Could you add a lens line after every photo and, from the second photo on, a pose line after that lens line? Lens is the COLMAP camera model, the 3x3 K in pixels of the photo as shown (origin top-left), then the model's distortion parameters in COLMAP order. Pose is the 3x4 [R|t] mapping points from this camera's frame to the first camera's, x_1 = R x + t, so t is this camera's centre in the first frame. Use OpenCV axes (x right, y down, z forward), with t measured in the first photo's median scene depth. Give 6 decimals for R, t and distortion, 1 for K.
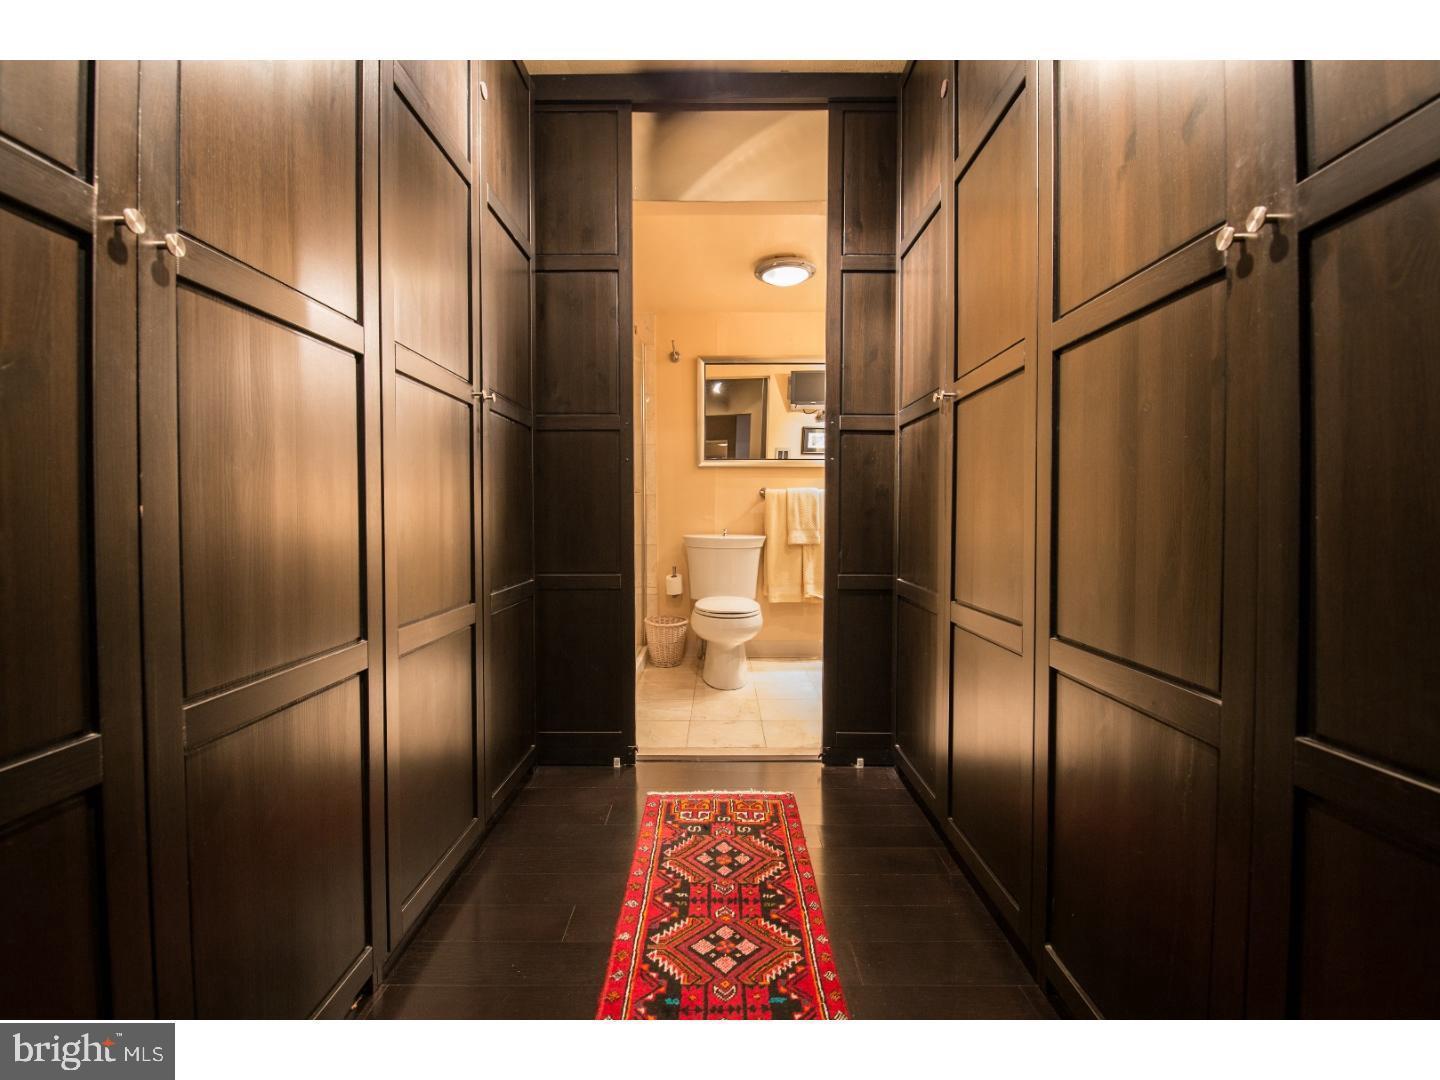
lens RADIAL K [[608.0, 0, 722.5], [0, 608.0, 541.9], [0, 0, 1]] dist [-0.023010, -0.001539]
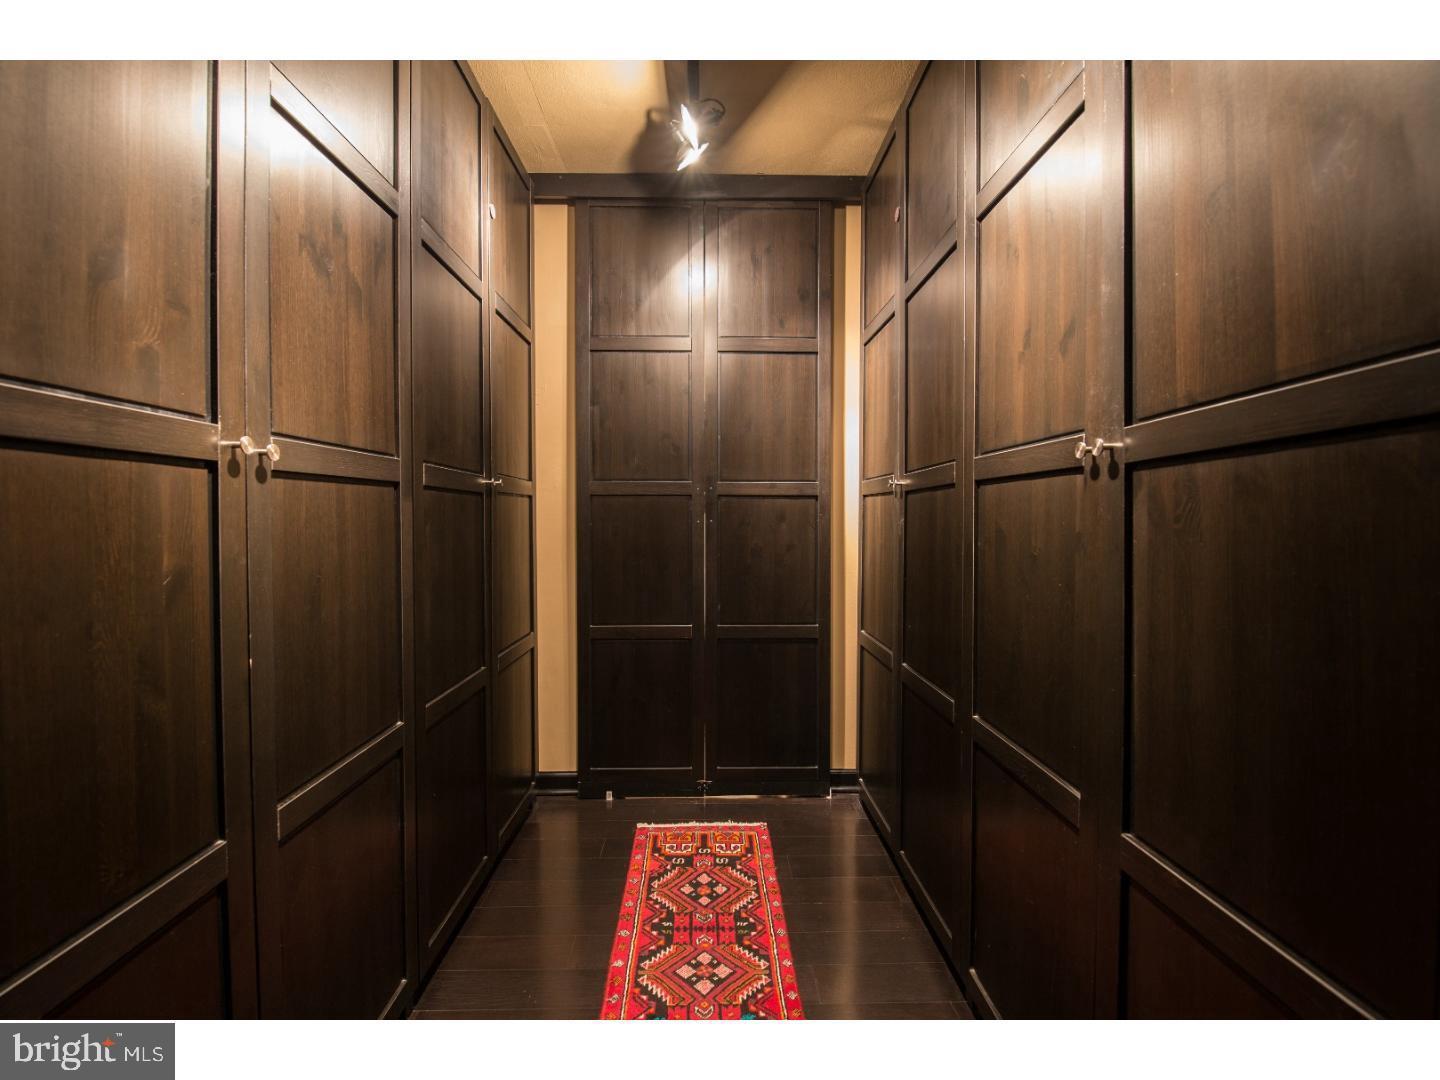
lens RADIAL K [[608.0, 0, 722.1], [0, 608.0, 528.2], [0, 0, 1]] dist [-0.023010, -0.001539]
pose [[0.999699, 0.001063, 0.024491, 0.009484], [-0.000881, 0.999972, -0.007445, -0.192222], [-0.024498, 0.007421, 0.999672, -0.188687]]
